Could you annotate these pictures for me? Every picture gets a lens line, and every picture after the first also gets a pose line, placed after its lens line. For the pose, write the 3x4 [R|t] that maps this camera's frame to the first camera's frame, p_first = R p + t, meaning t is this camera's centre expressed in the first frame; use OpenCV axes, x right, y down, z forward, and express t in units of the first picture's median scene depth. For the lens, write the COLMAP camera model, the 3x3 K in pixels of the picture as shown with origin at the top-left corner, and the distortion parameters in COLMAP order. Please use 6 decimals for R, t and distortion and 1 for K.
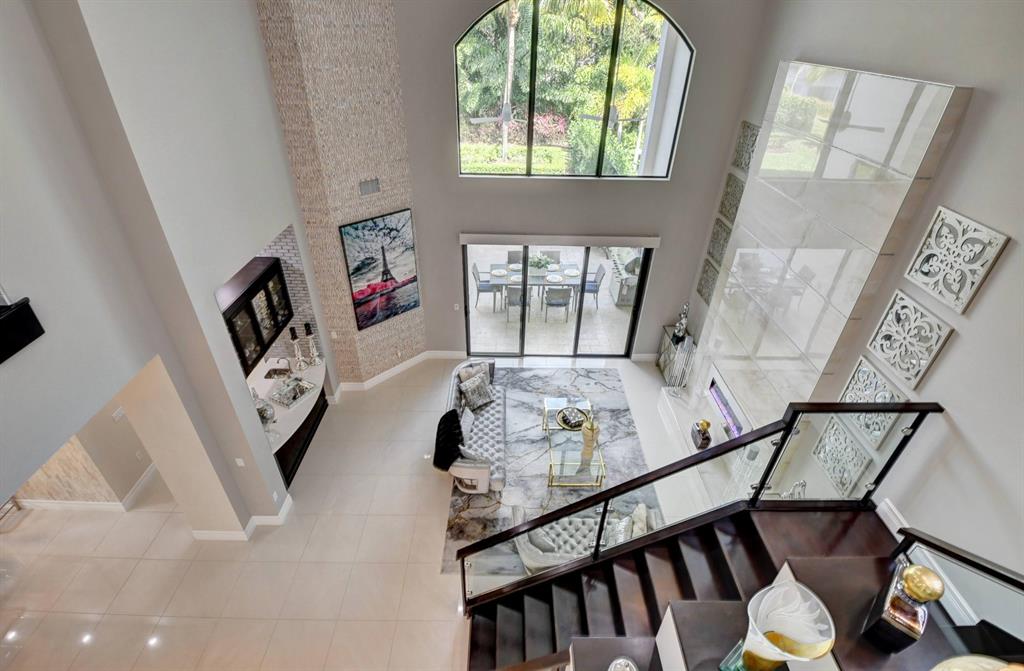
lens RADIAL K [[472.7, 0, 496.2], [0, 472.7, 327.2], [0, 0, 1]] dist [0.022959, -0.029816]
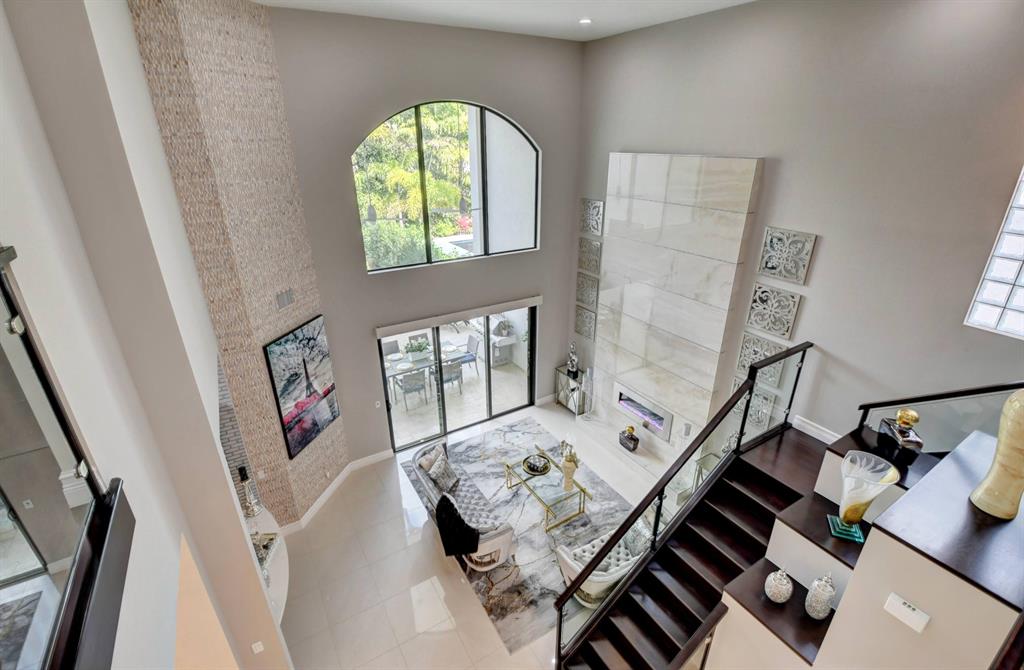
lens RADIAL K [[471.6, 0, 506.1], [0, 471.6, 337.9], [0, 0, 1]] dist [0.000687, -0.000235]
pose [[0.848846, -0.226996, 0.477423, -0.345602], [0.302372, 0.949278, -0.086266, -0.011715], [-0.433625, 0.217586, 0.874428, 0.019208]]
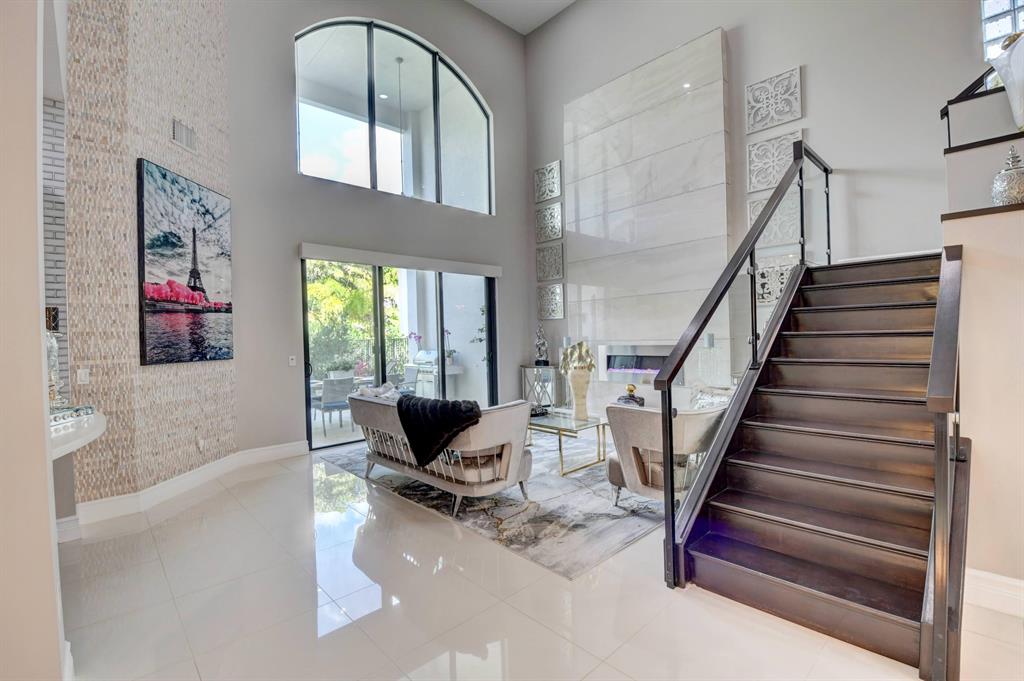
lens RADIAL K [[468.7, 0, 507.1], [0, 468.7, 342.2], [0, 0, 1]] dist [0.003287, -0.020716]
pose [[0.720619, -0.027535, 0.692784, -0.388064], [0.403130, 0.829587, -0.386356, 0.378327], [-0.564086, 0.557698, 0.608917, 0.483196]]
